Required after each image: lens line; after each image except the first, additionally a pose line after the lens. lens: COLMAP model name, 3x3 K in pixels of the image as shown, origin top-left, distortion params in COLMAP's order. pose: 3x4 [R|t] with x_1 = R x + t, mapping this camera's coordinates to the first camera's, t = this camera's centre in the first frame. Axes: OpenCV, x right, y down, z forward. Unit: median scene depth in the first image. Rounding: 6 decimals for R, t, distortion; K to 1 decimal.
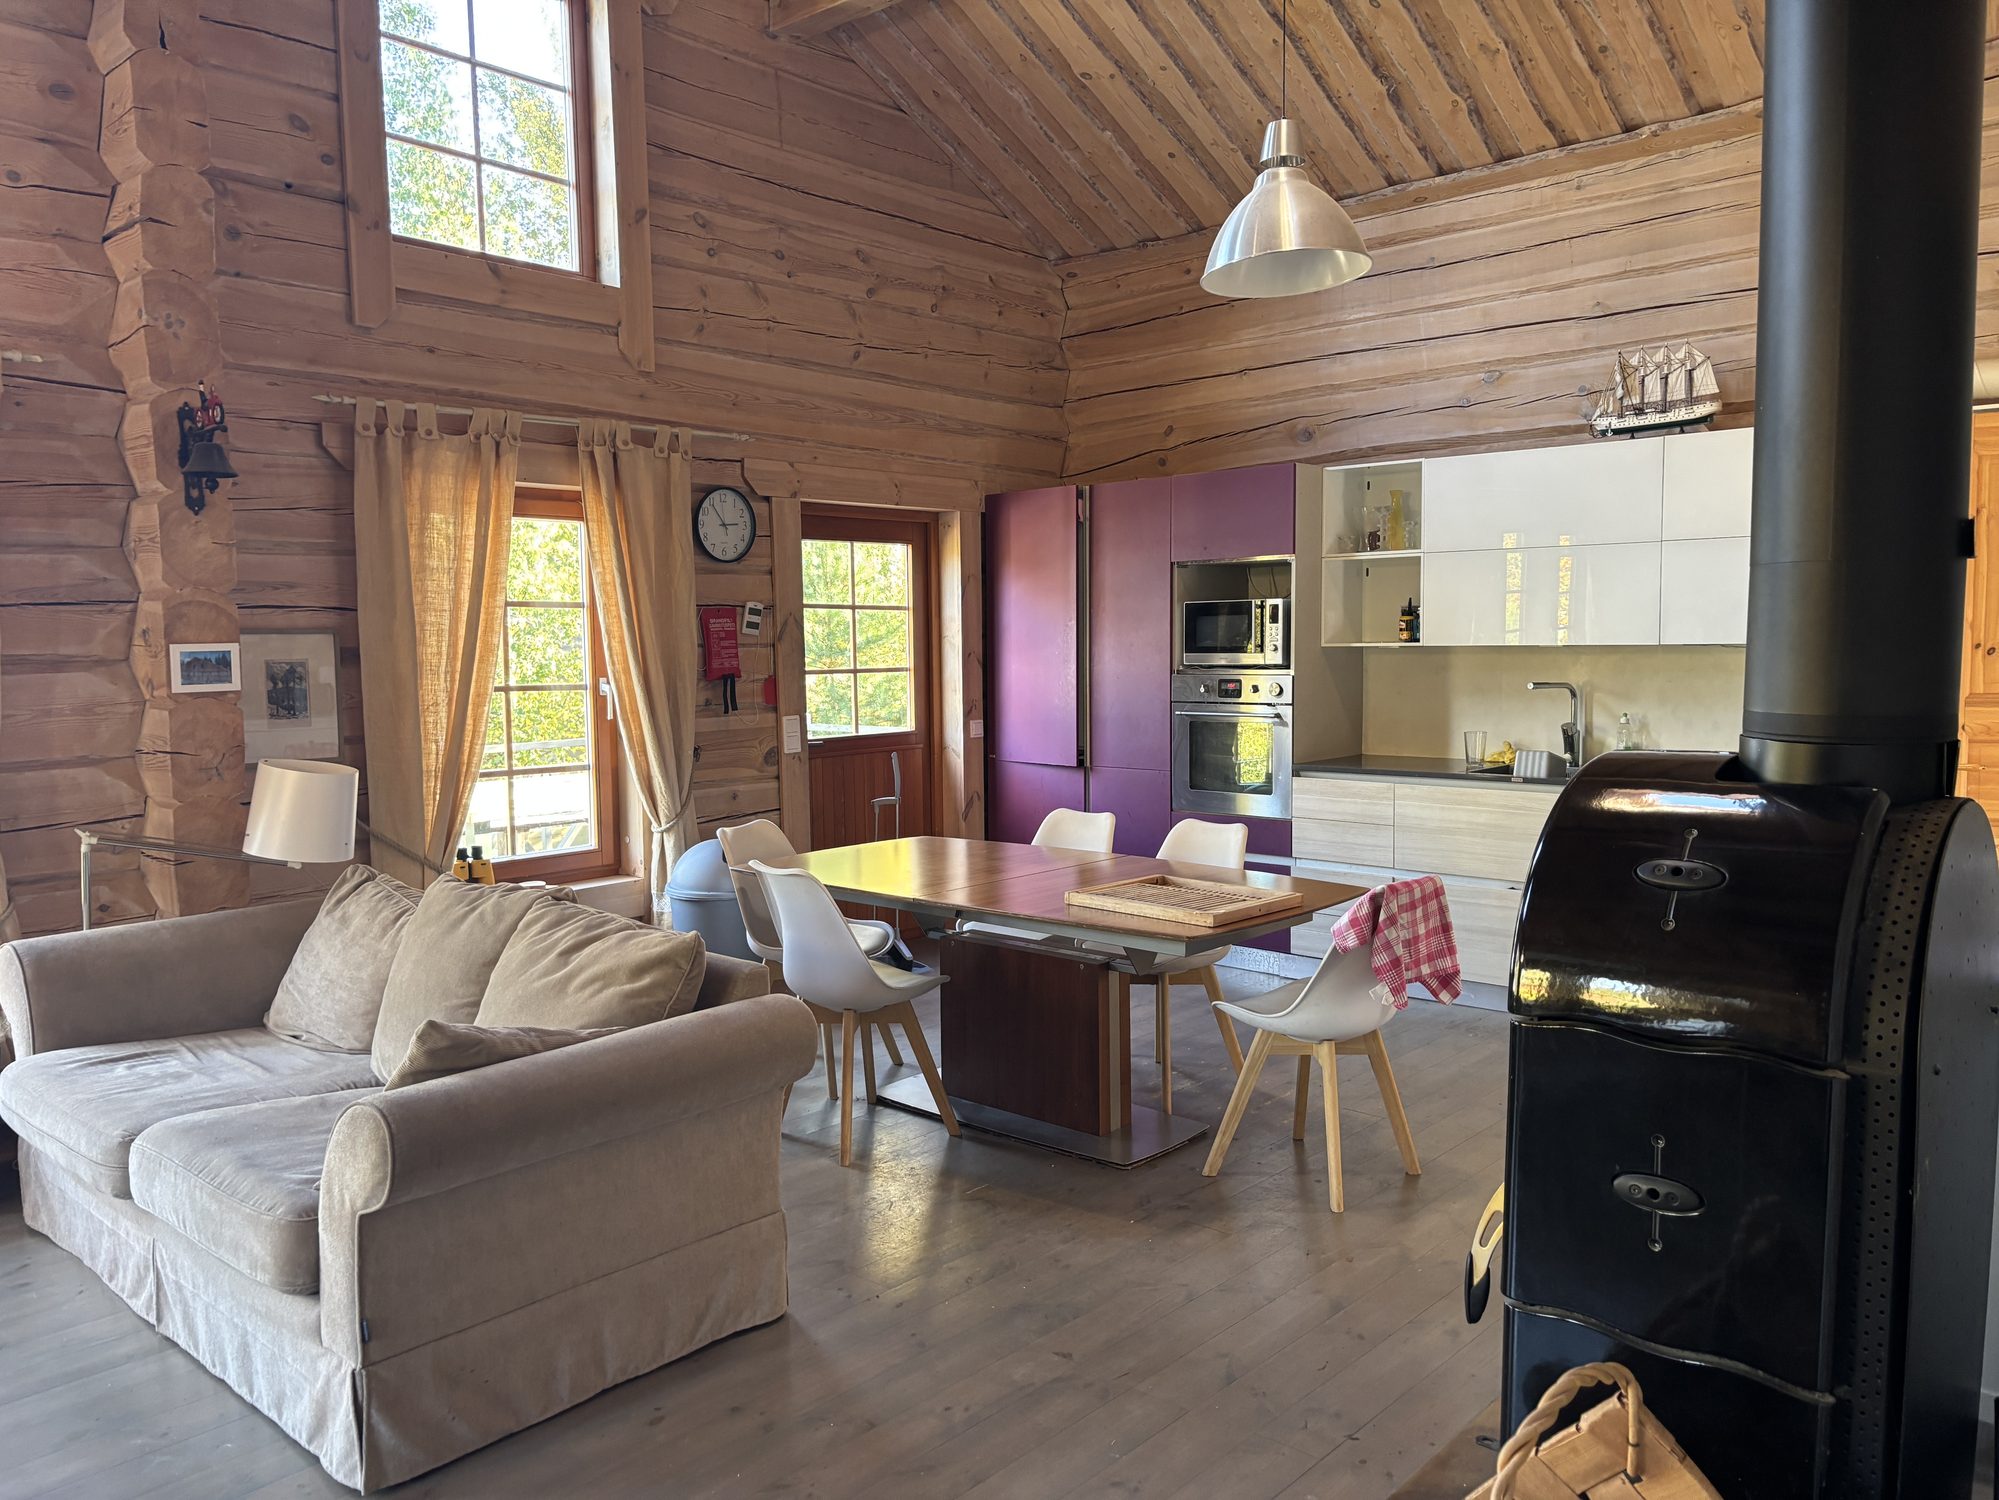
lens RADIAL K [[1467.8, 0, 1000.0], [0, 1467.8, 778.3], [0, 0, 1]] dist [0.035434, -0.045989]
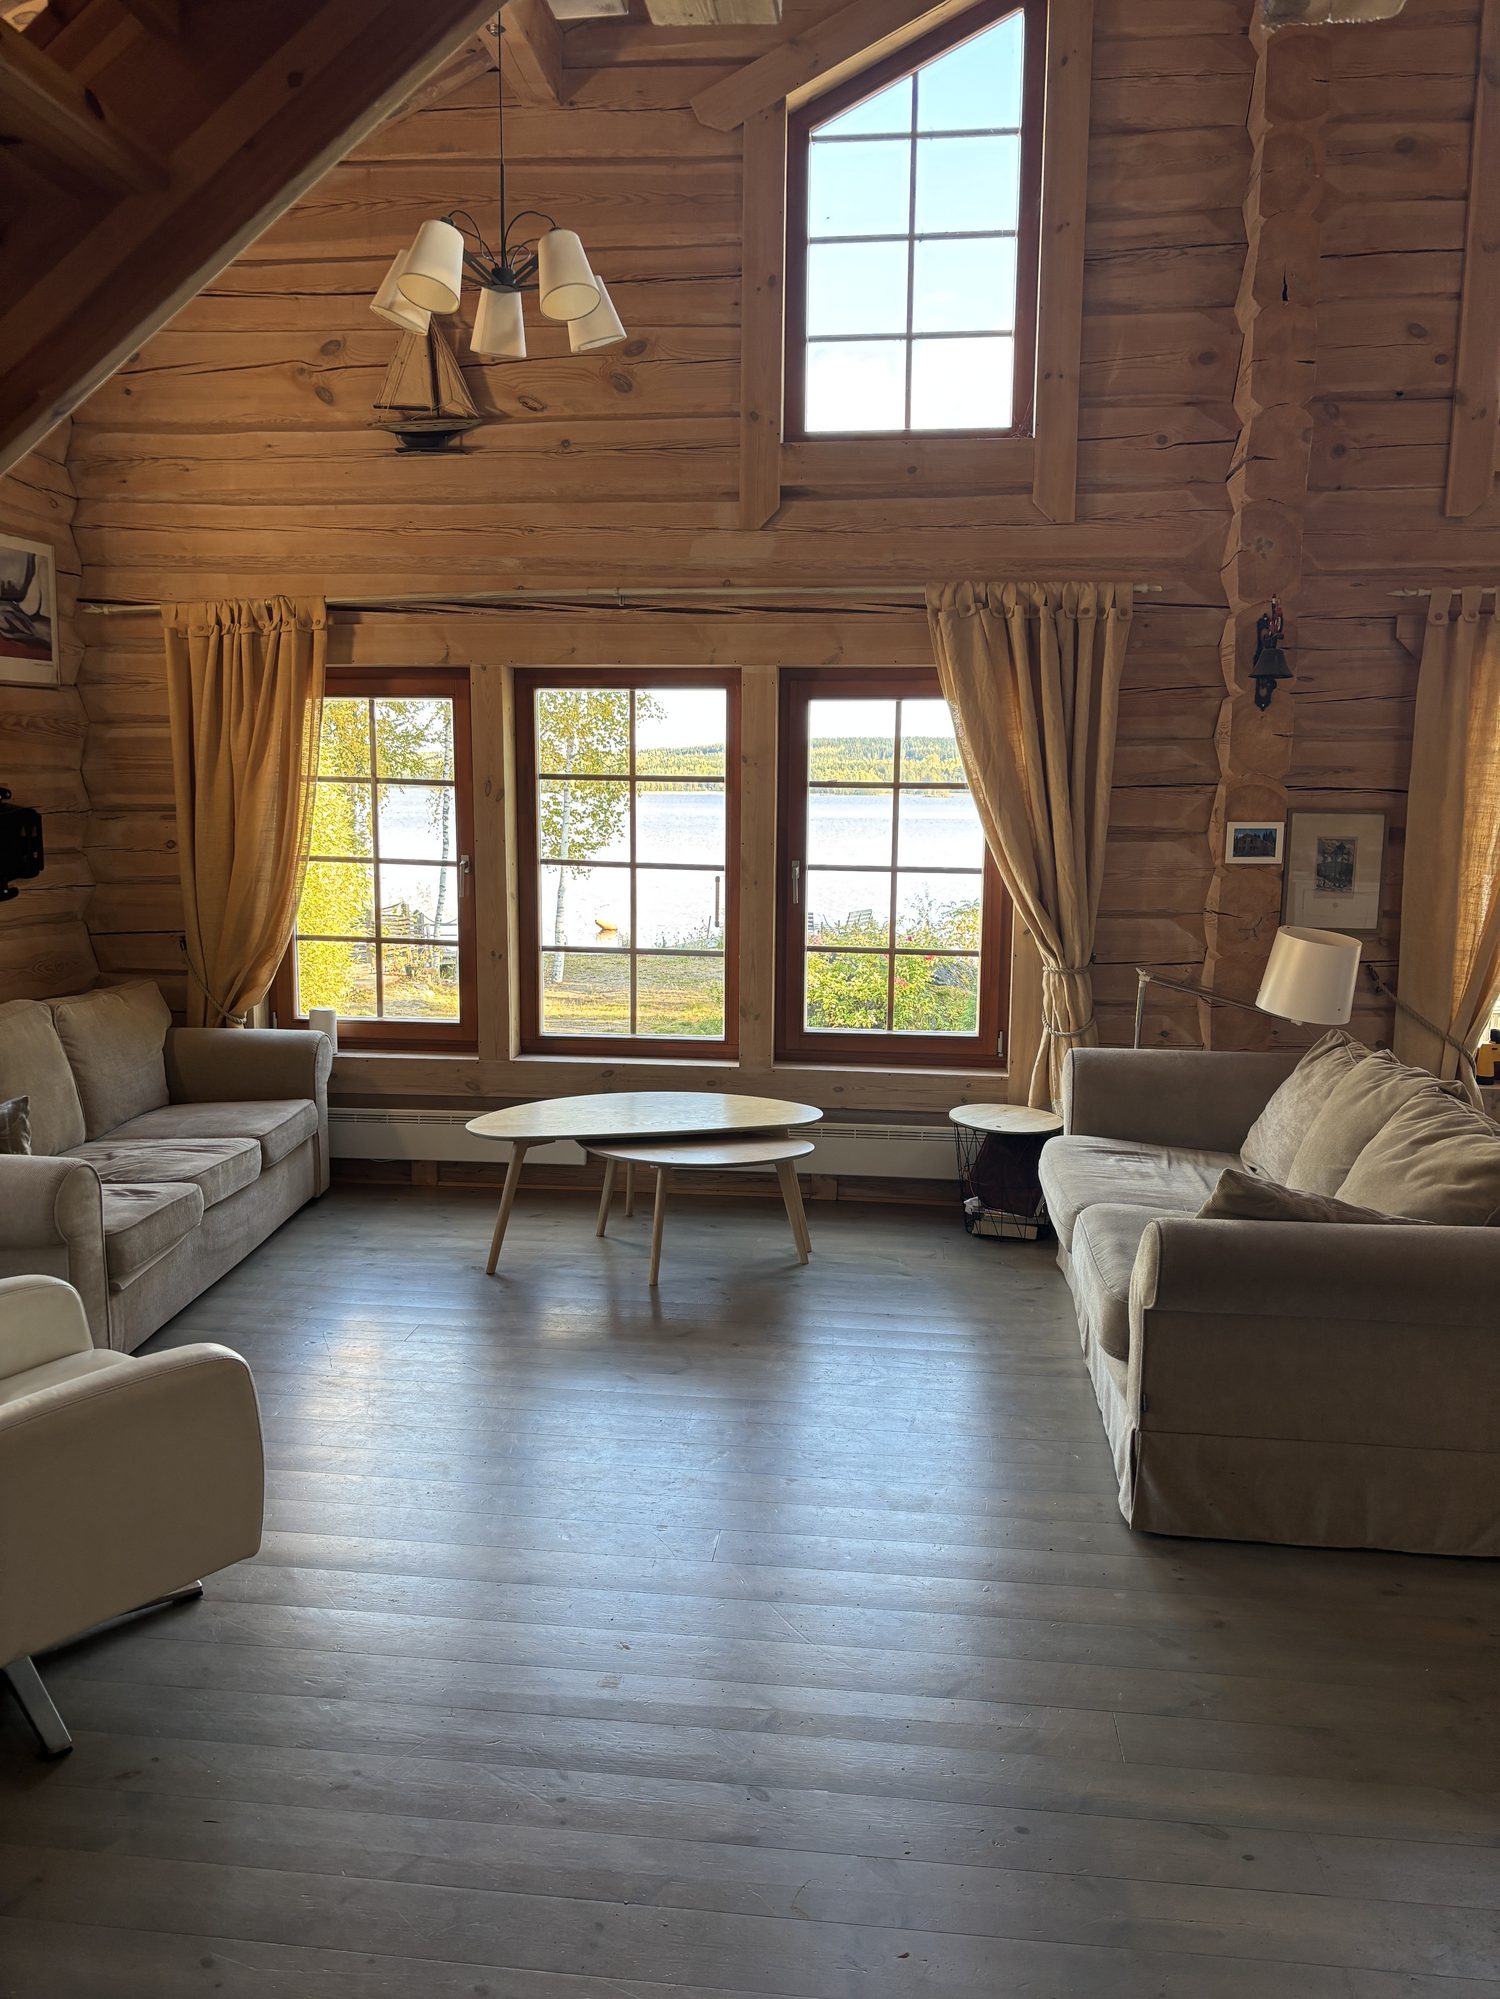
lens RADIAL K [[1467.8, 0, 750.0], [0, 1467.8, 999.5], [0, 0, 1]] dist [0.035434, -0.045989]
pose [[0.578058, 0.134517, -0.804832, 0.183808], [-0.096579, 0.990664, 0.096210, -0.026010], [0.810260, 0.022115, 0.585653, 0.001437]]
